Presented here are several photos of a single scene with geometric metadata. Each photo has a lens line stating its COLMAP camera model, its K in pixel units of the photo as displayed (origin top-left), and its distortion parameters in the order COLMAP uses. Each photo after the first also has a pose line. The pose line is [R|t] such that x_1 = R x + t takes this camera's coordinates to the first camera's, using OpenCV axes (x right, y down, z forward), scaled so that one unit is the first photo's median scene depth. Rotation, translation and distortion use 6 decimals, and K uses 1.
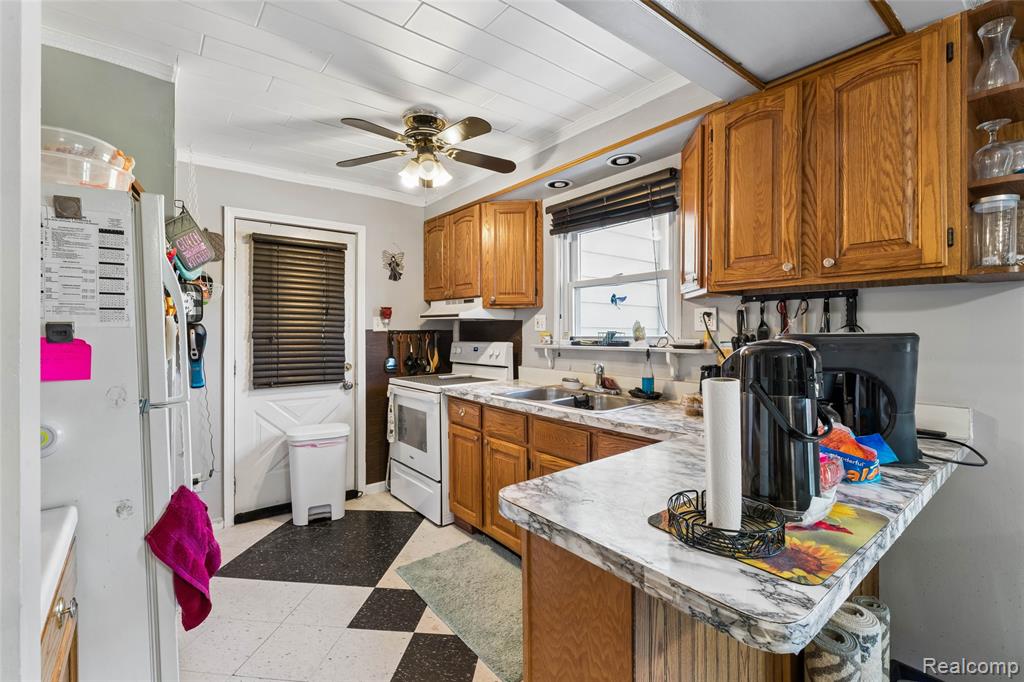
lens RADIAL K [[455.8, 0, 512.7], [0, 455.8, 332.0], [0, 0, 1]] dist [0.001852, -0.000089]
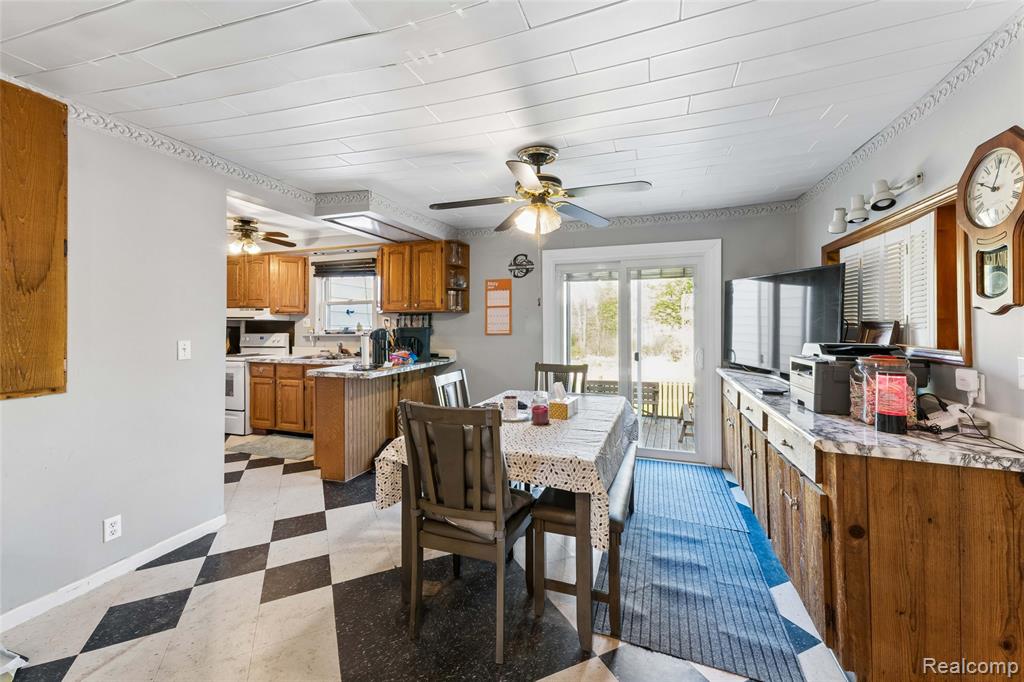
lens RADIAL K [[397.5, 0, 515.5], [0, 397.5, 325.2], [0, 0, 1]] dist [0.003789, 0.000041]
pose [[0.832161, 0.007877, 0.554479, -0.150754], [-0.000611, 0.999912, -0.013288, 0.013530], [-0.554534, 0.010719, 0.832092, -0.949135]]
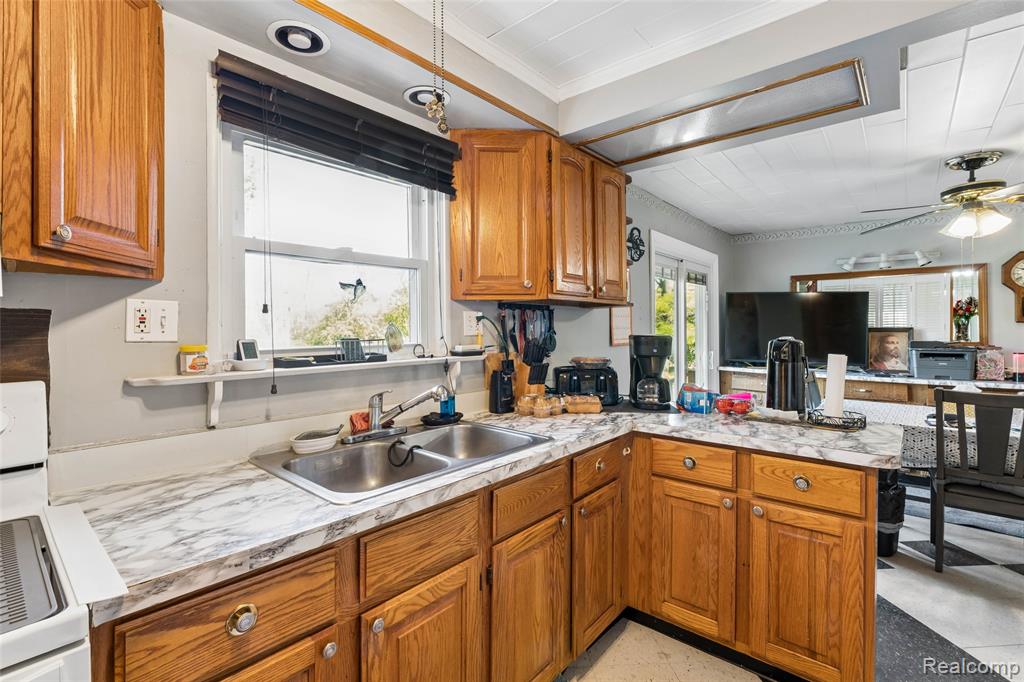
lens RADIAL K [[455.8, 0, 513.2], [0, 455.8, 334.3], [0, 0, 1]] dist [0.001852, -0.000089]
pose [[-0.168694, 0.003013, 0.985664, -0.423662], [0.017697, 0.999843, -0.000028, -0.003197], [-0.985510, 0.017439, -0.168721, 0.873822]]
